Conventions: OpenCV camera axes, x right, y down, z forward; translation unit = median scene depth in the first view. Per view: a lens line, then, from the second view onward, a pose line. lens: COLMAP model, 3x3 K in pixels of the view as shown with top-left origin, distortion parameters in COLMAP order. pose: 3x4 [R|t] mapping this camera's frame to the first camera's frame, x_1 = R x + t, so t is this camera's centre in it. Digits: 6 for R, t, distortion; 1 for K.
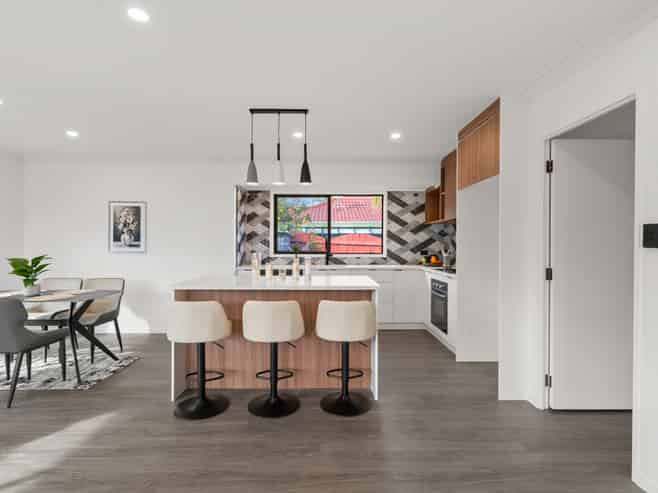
lens RADIAL K [[334.4, 0, 330.2], [0, 334.4, 245.7], [0, 0, 1]] dist [-0.000233, -0.000037]
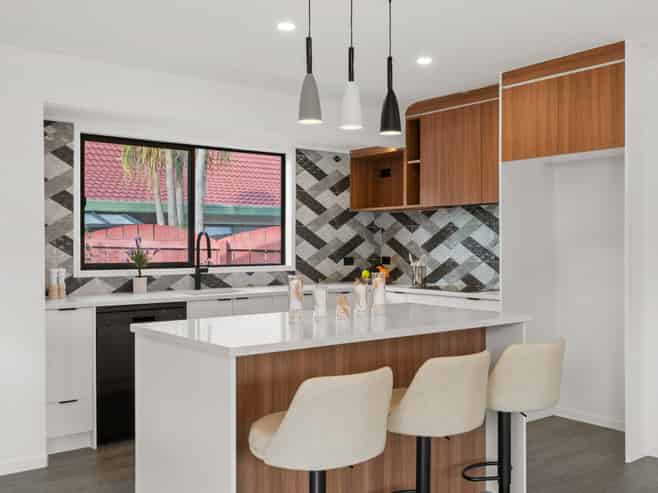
lens RADIAL K [[656.9, 0, 328.6], [0, 656.9, 247.9], [0, 0, 1]] dist [0.012202, 0.000000]
pose [[0.794597, -0.006287, 0.607104, -0.431119], [0.008195, 0.999966, -0.000370, -0.001388], [-0.607081, 0.005270, 0.794622, 0.125767]]
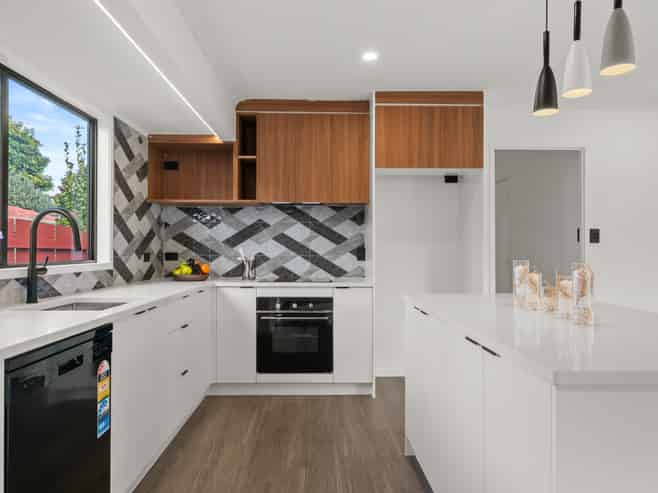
lens RADIAL K [[450.5, 0, 329.6], [0, 450.5, 244.1], [0, 0, 1]] dist [0.020628, -0.000128]
pose [[-0.008747, 0.012276, 0.999886, -0.414347], [0.007623, 0.999896, -0.012210, 0.011707], [-0.999933, 0.007515, -0.008840, 0.726836]]
